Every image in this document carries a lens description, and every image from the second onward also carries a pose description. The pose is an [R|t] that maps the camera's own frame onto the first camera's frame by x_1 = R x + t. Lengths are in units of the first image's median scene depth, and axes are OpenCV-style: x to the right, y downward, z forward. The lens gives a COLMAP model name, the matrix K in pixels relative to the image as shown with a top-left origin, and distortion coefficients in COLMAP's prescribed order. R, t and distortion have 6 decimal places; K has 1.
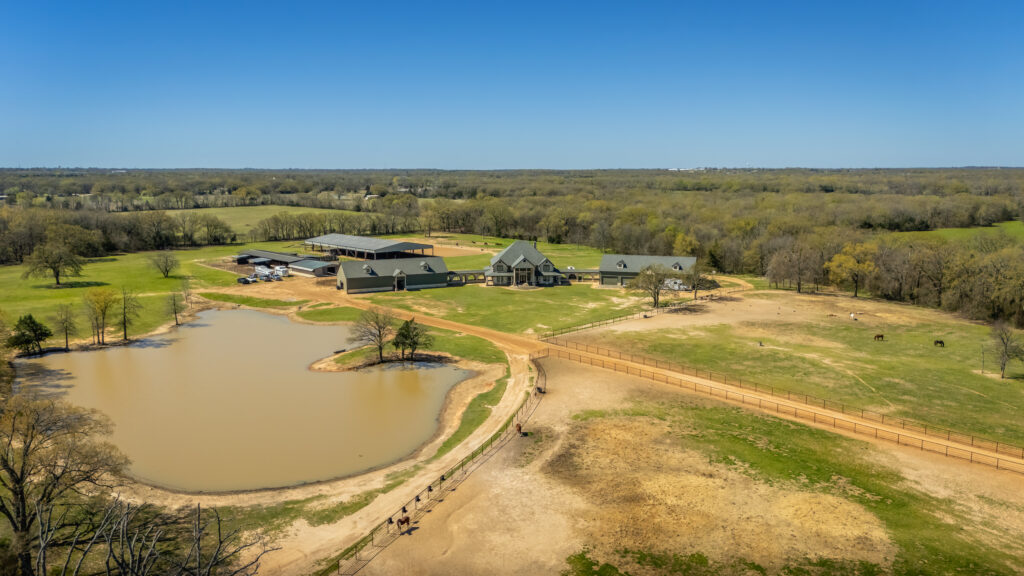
lens RADIAL K [[761.6, 0, 512.0], [0, 761.6, 288.0], [0, 0, 1]] dist [0.049935, -0.003711]
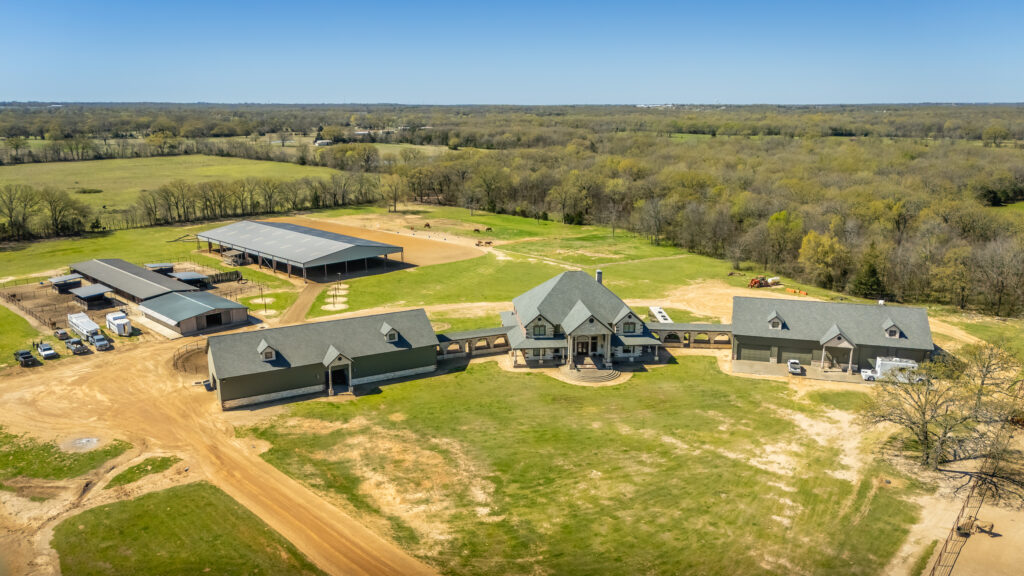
lens RADIAL K [[747.1, 0, 512.0], [0, 747.1, 288.0], [0, 0, 1]] dist [0.032355, -0.004653]
pose [[0.998779, -0.009782, 0.048428, -0.033777], [0.005553, 0.996218, 0.086712, -0.057181], [-0.049093, -0.086337, 0.995056, 0.296606]]
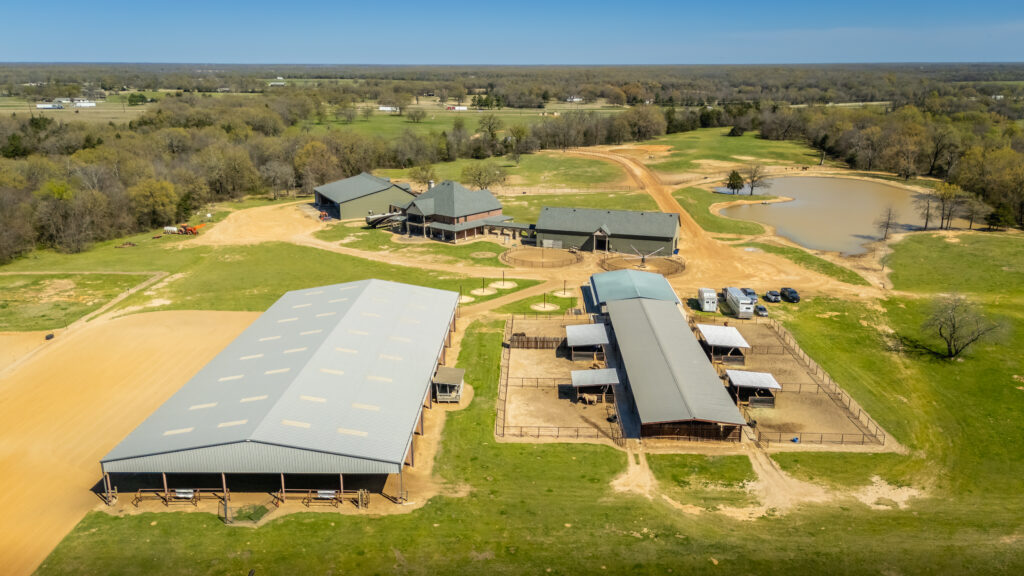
lens RADIAL K [[761.6, 0, 512.0], [0, 761.6, 288.0], [0, 0, 1]] dist [0.049935, -0.003711]
pose [[-0.712609, -0.188431, 0.675783, -0.348178], [0.115761, 0.918470, 0.378169, -0.149385], [-0.691945, 0.347716, -0.632697, 0.892052]]
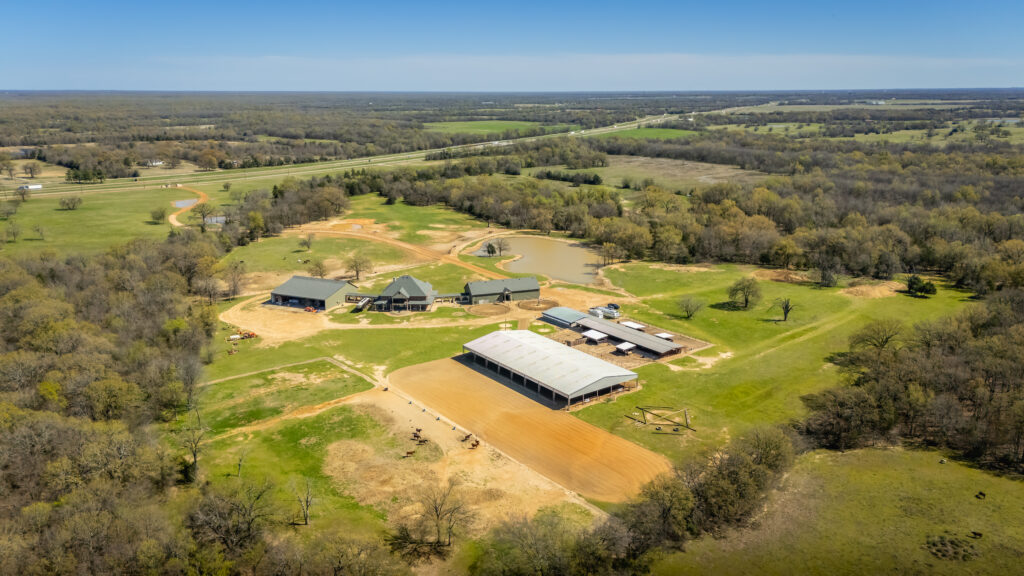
lens RADIAL K [[772.2, 0, 512.0], [0, 772.2, 288.0], [0, 0, 1]] dist [0.068772, -0.004295]
pose [[-0.994462, -0.016205, 0.103835, -0.187580], [0.026137, 0.918858, 0.393721, -0.333256], [-0.101790, 0.394255, -0.913347, 1.313989]]
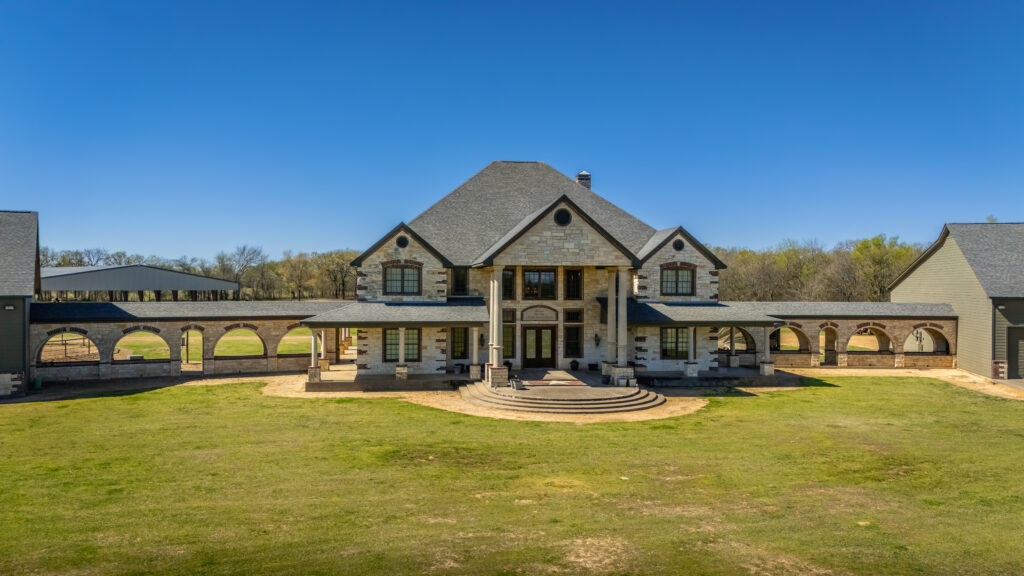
lens RADIAL K [[761.6, 0, 512.0], [0, 761.6, 288.0], [0, 0, 1]] dist [0.049935, -0.003711]
pose [[0.996910, 0.002176, 0.078523, -0.003027], [0.008472, 0.990808, -0.135009, -0.001224], [-0.078095, 0.135257, 0.987728, 0.489248]]
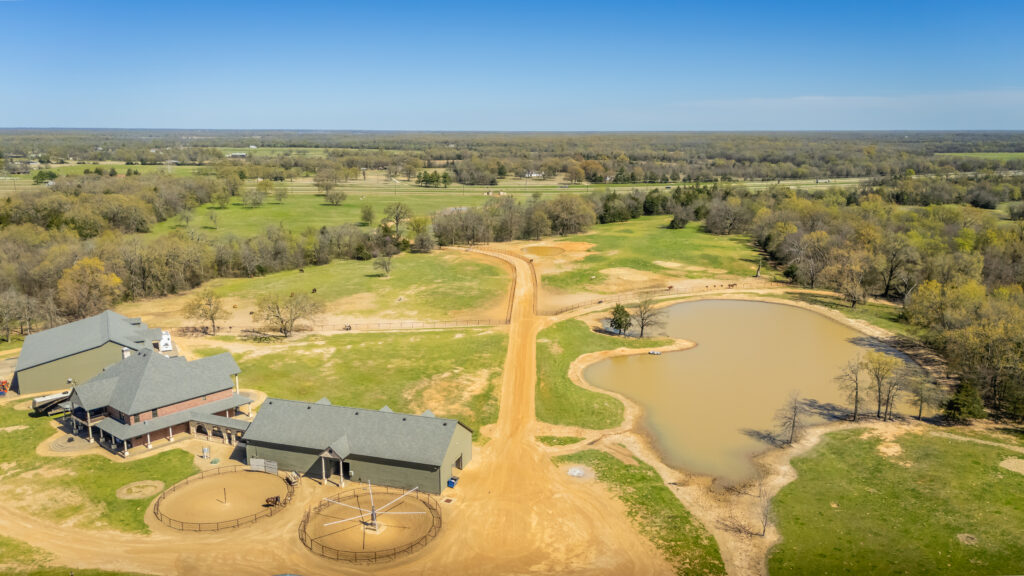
lens RADIAL K [[758.4, 0, 512.0], [0, 758.4, 288.0], [0, 0, 1]] dist [0.062706, 0.000214]
pose [[-0.715641, -0.136623, 0.684975, -0.313286], [0.110707, 0.946099, 0.304370, -0.141103], [-0.689638, 0.293652, -0.661942, 0.702914]]
